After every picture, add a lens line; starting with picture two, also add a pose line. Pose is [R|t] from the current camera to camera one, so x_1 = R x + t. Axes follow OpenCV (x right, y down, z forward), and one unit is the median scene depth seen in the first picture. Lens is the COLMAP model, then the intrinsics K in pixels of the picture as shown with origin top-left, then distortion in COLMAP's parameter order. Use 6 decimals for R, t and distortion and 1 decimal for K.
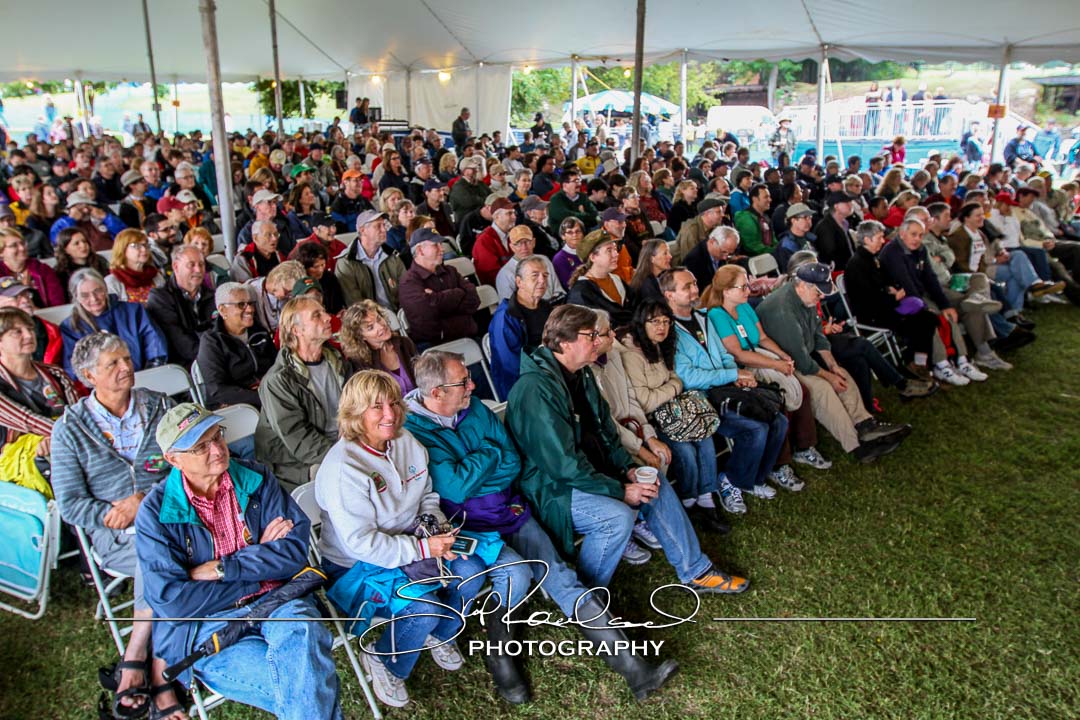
lens RADIAL K [[774.3, 0, 540.0], [0, 774.3, 360.0], [0, 0, 1]] dist [-0.073012, 0.044752]
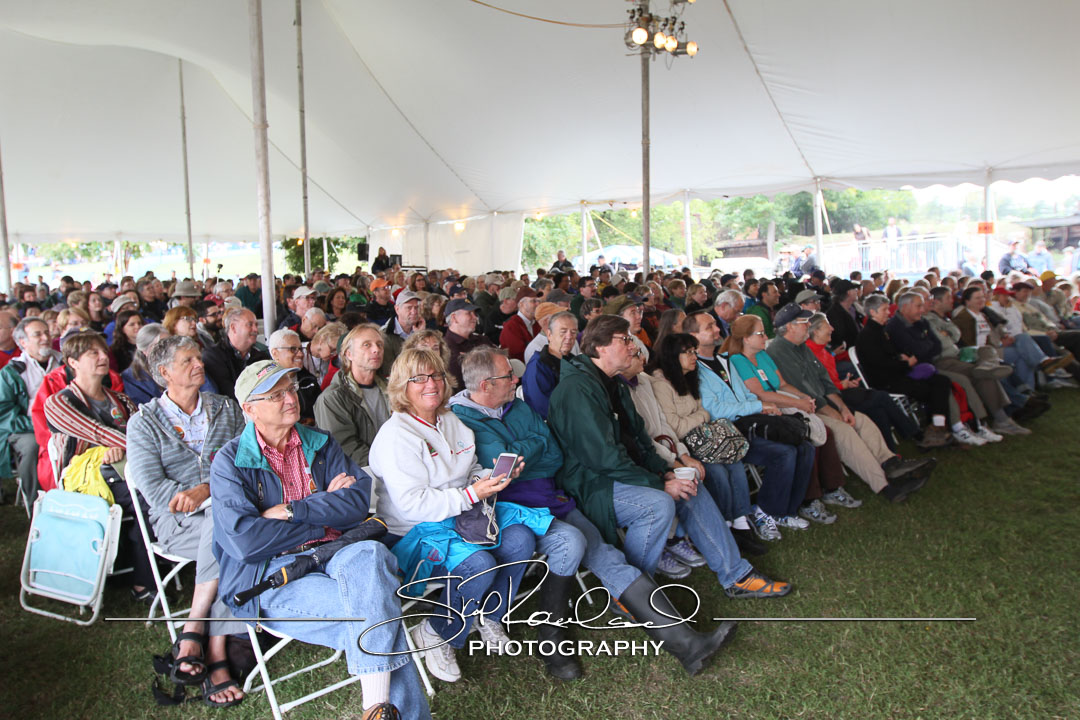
lens RADIAL K [[774.3, 0, 540.0], [0, 774.3, 360.0], [0, 0, 1]] dist [-0.073012, 0.044752]
pose [[0.999519, -0.027634, -0.014085, -0.032703], [0.024235, 0.979223, -0.201333, 0.184261], [0.019356, 0.200894, 0.979422, -0.046752]]
